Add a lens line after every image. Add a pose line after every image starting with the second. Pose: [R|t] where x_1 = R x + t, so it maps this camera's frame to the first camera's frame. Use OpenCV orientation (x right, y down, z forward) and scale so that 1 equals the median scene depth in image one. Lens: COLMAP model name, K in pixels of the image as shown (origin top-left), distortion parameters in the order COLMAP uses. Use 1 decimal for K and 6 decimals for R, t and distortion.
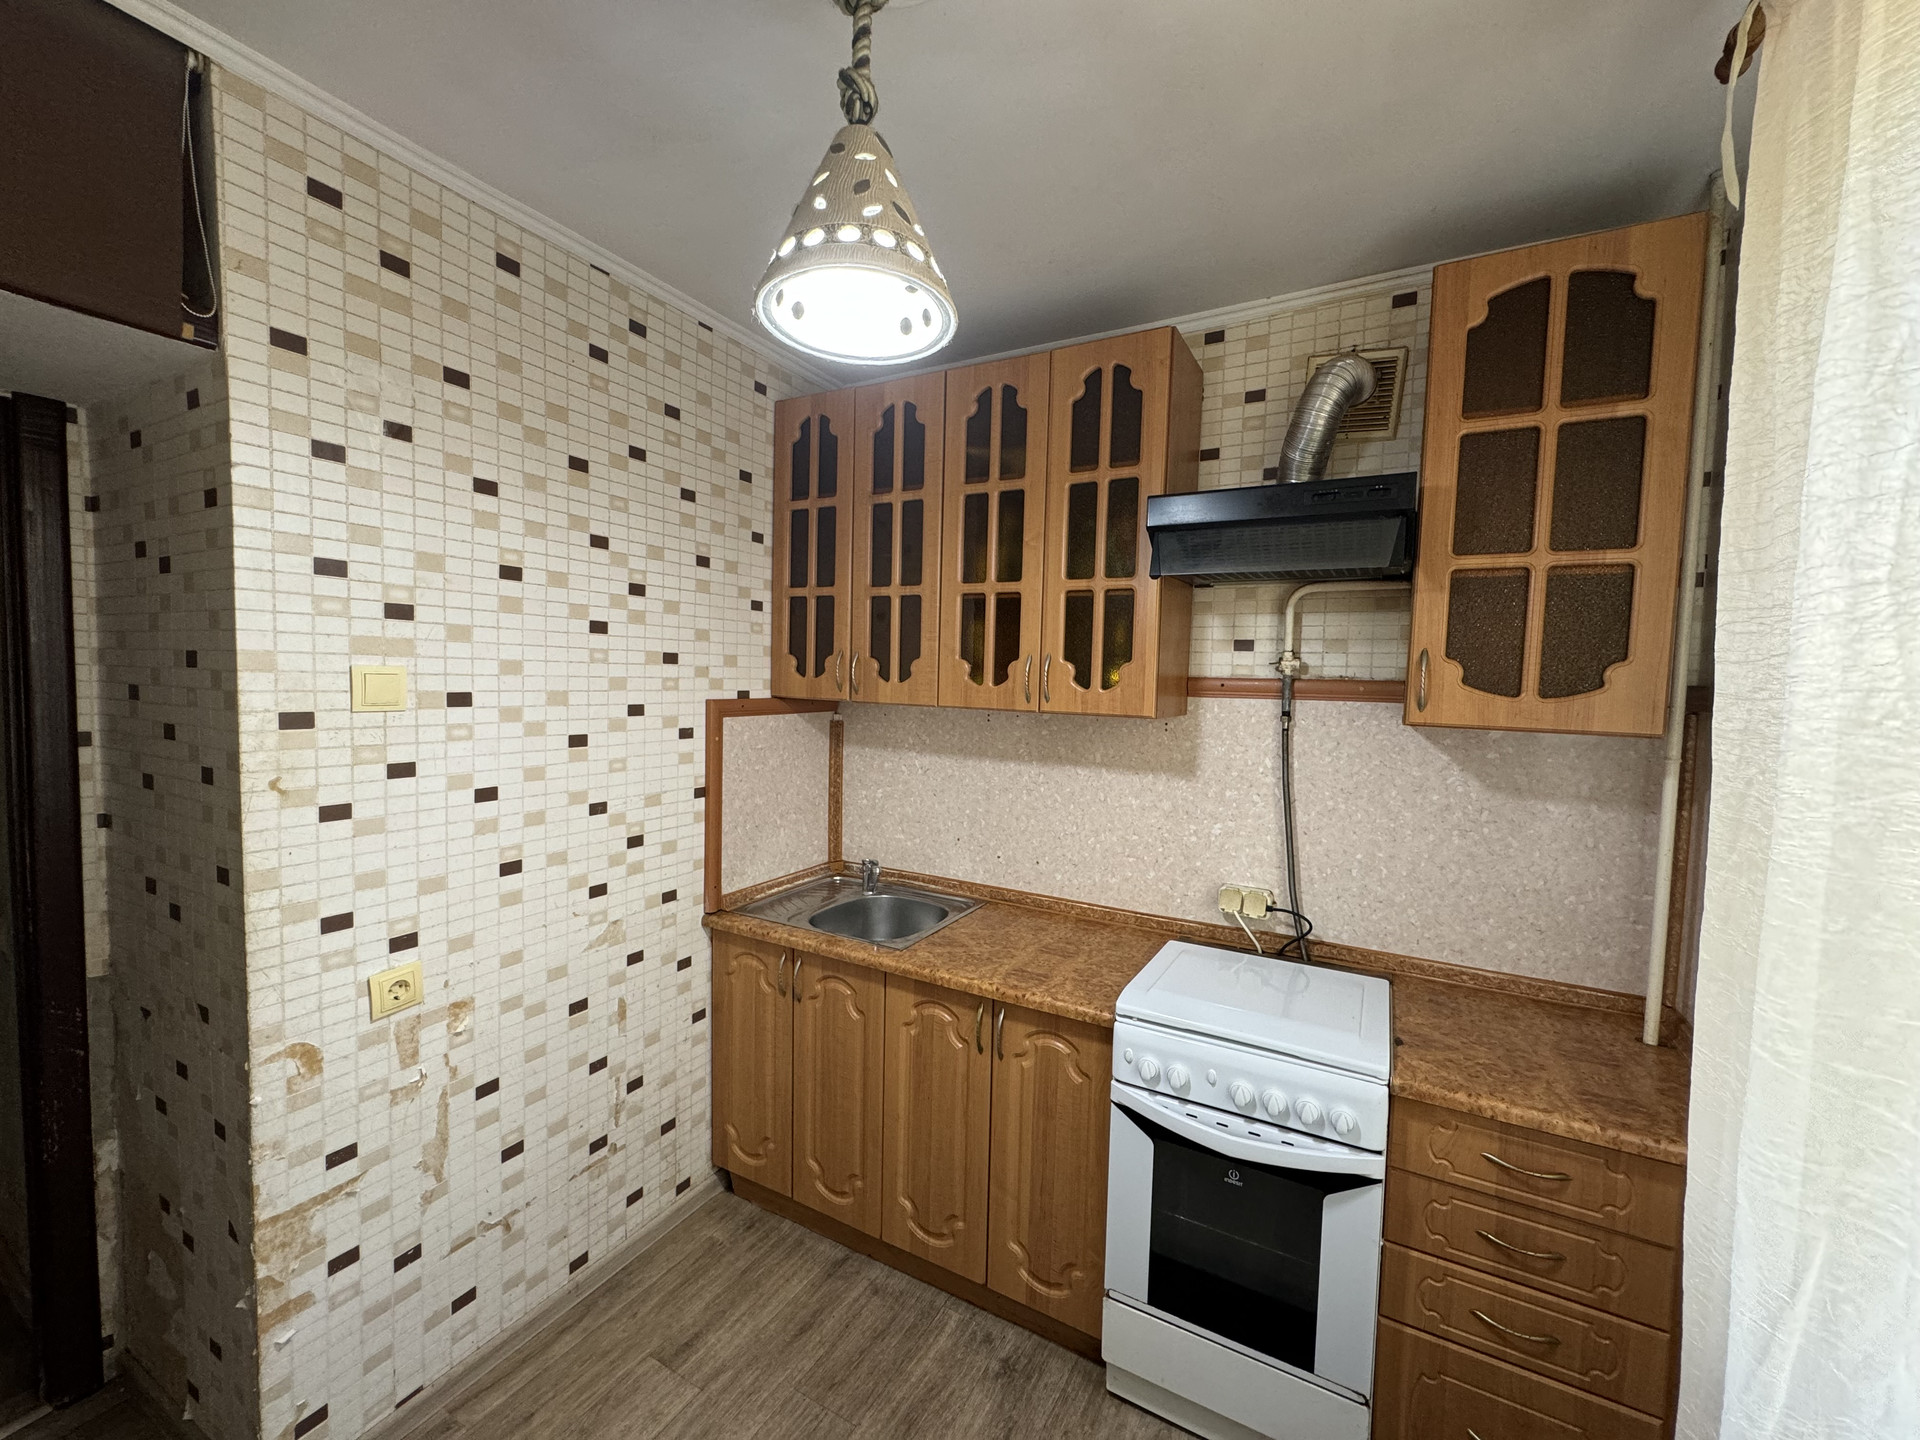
lens RADIAL K [[766.6, 0, 960.0], [0, 766.6, 720.0], [0, 0, 1]] dist [-0.003060, 0.000159]
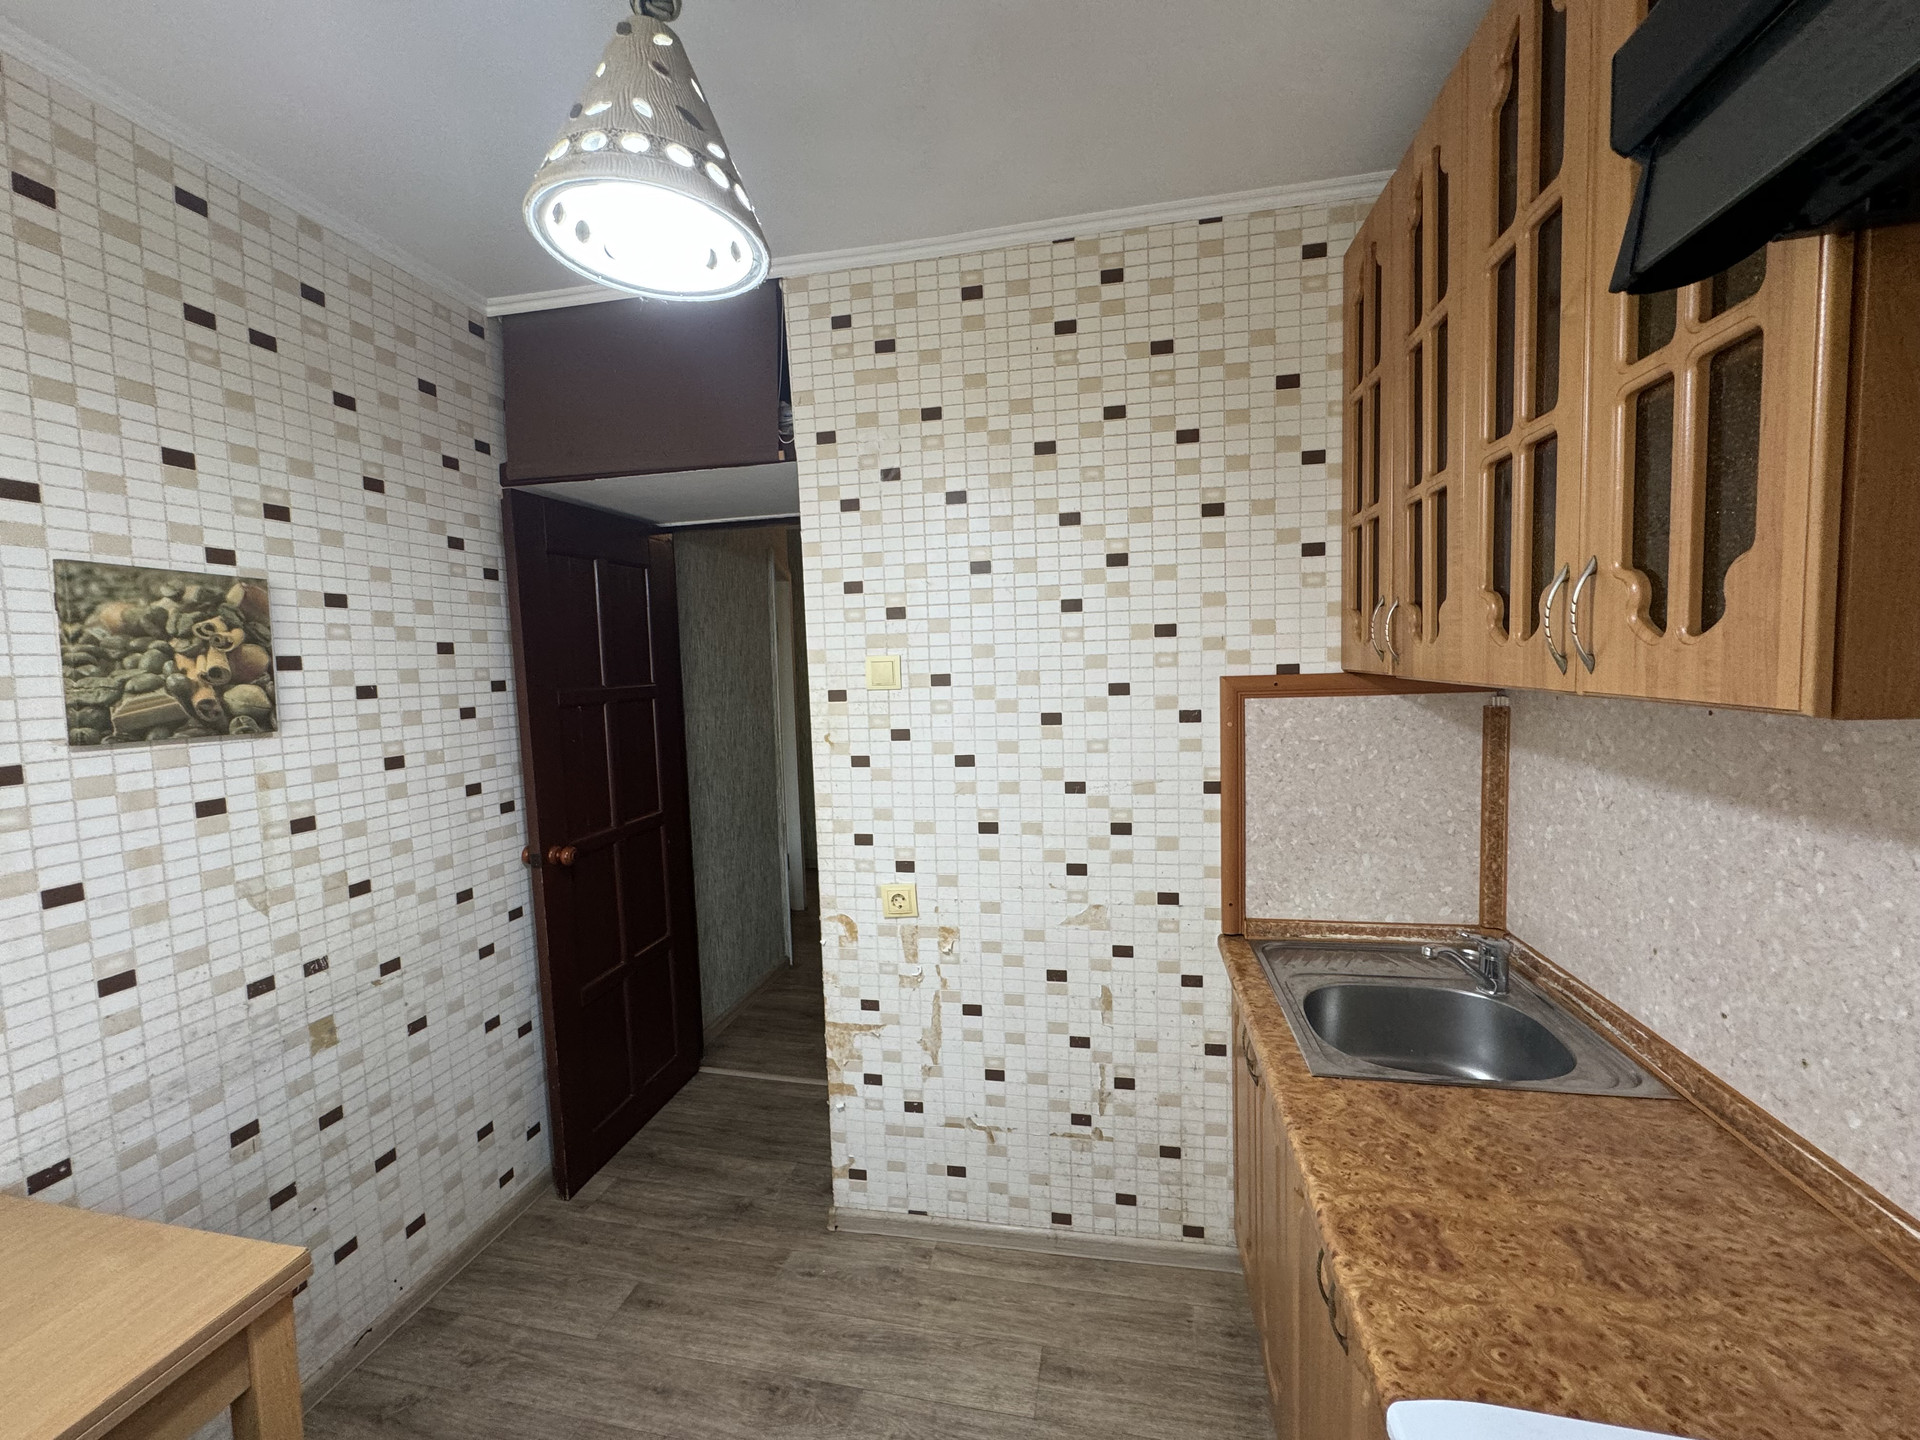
lens RADIAL K [[766.6, 0, 960.0], [0, 766.6, 720.0], [0, 0, 1]] dist [-0.003060, 0.000159]
pose [[0.301047, 0.039077, -0.952808, 0.423647], [-0.014118, 0.999233, 0.036520, -0.006835], [0.953505, 0.002457, 0.301368, 0.544766]]
